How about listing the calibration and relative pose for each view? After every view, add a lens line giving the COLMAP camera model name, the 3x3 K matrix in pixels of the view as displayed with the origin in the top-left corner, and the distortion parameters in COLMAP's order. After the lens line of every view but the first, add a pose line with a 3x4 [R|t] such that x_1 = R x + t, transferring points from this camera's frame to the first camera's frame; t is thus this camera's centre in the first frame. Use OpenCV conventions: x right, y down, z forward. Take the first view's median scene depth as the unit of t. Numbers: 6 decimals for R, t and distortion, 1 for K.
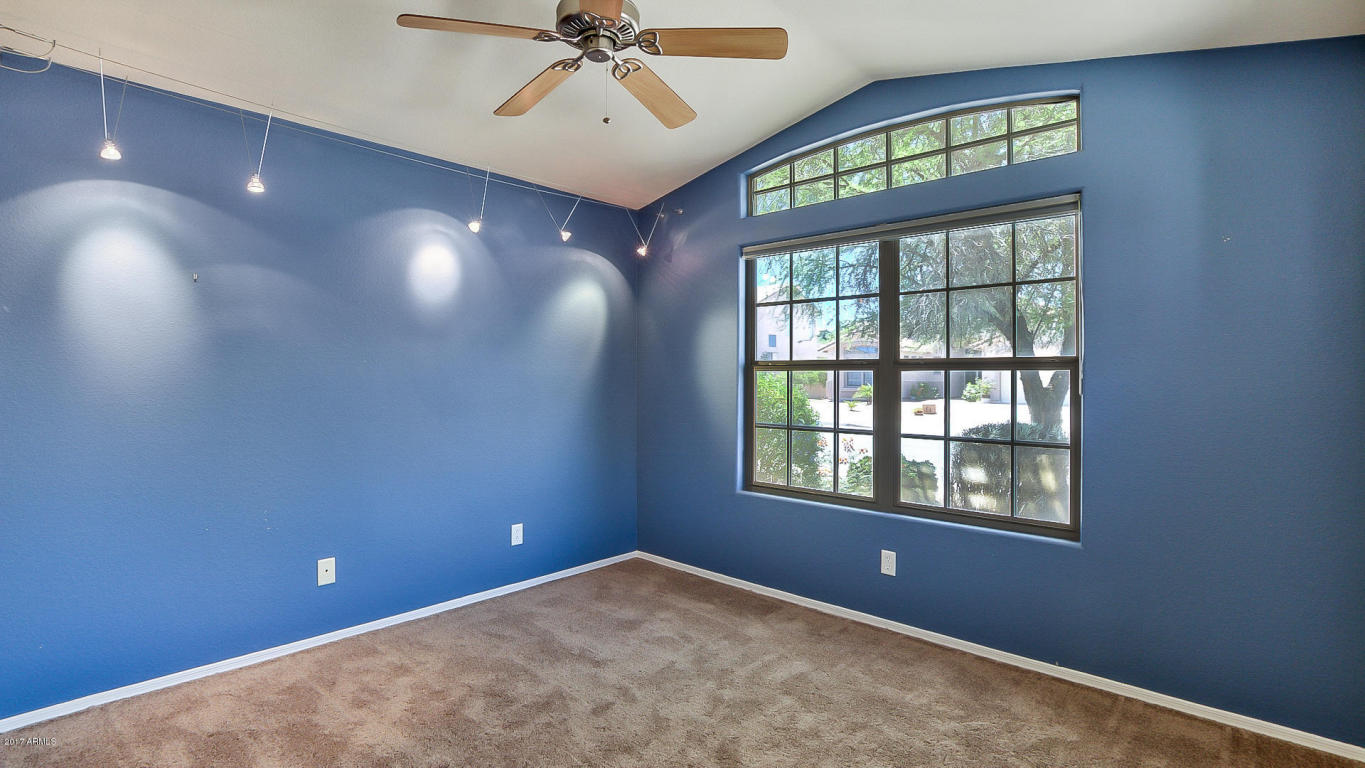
lens RADIAL K [[631.4, 0, 677.1], [0, 631.4, 376.2], [0, 0, 1]] dist [-0.024836, 0.001904]
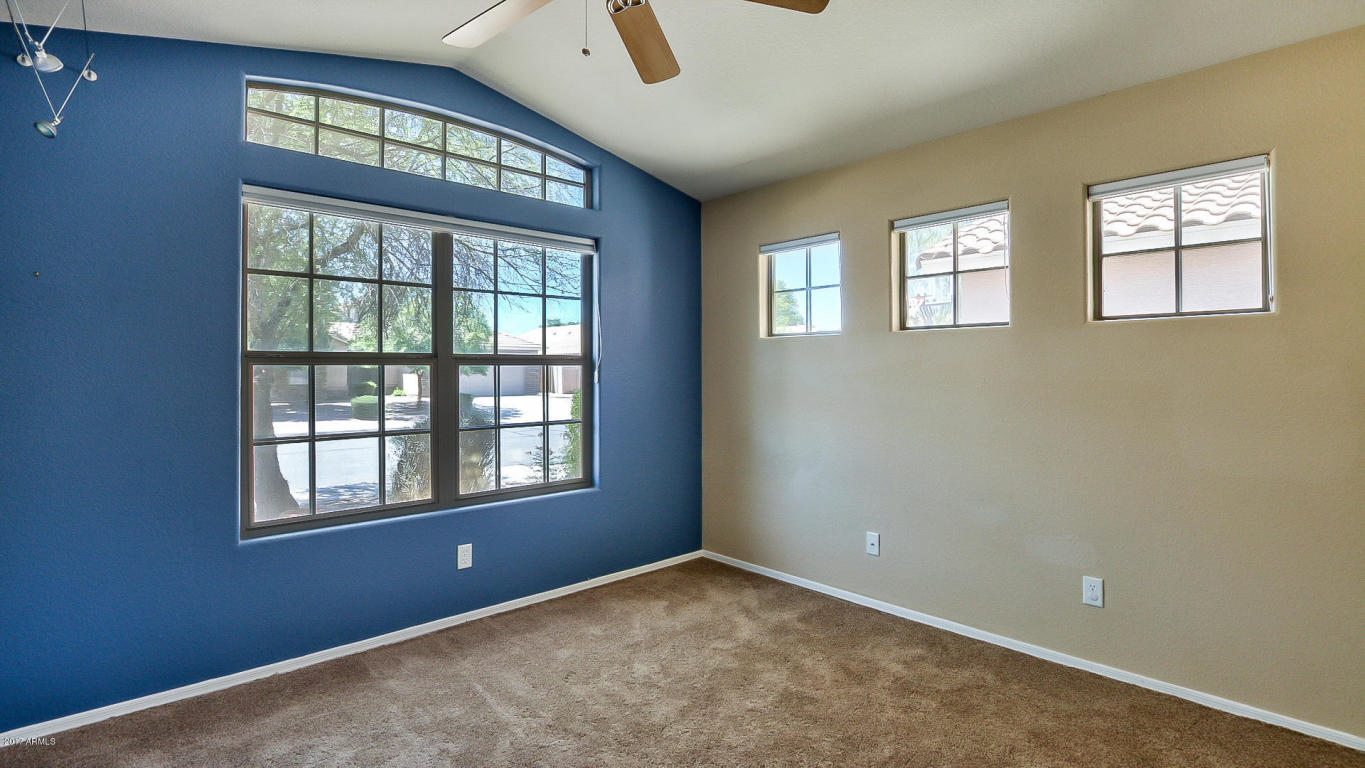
lens RADIAL K [[631.4, 0, 676.8], [0, 631.4, 375.9], [0, 0, 1]] dist [-0.024836, 0.001904]
pose [[0.084509, -0.013377, 0.996333, -0.626475], [0.005841, 0.999899, 0.012929, -0.002544], [-0.996406, 0.004727, 0.084579, 0.568890]]
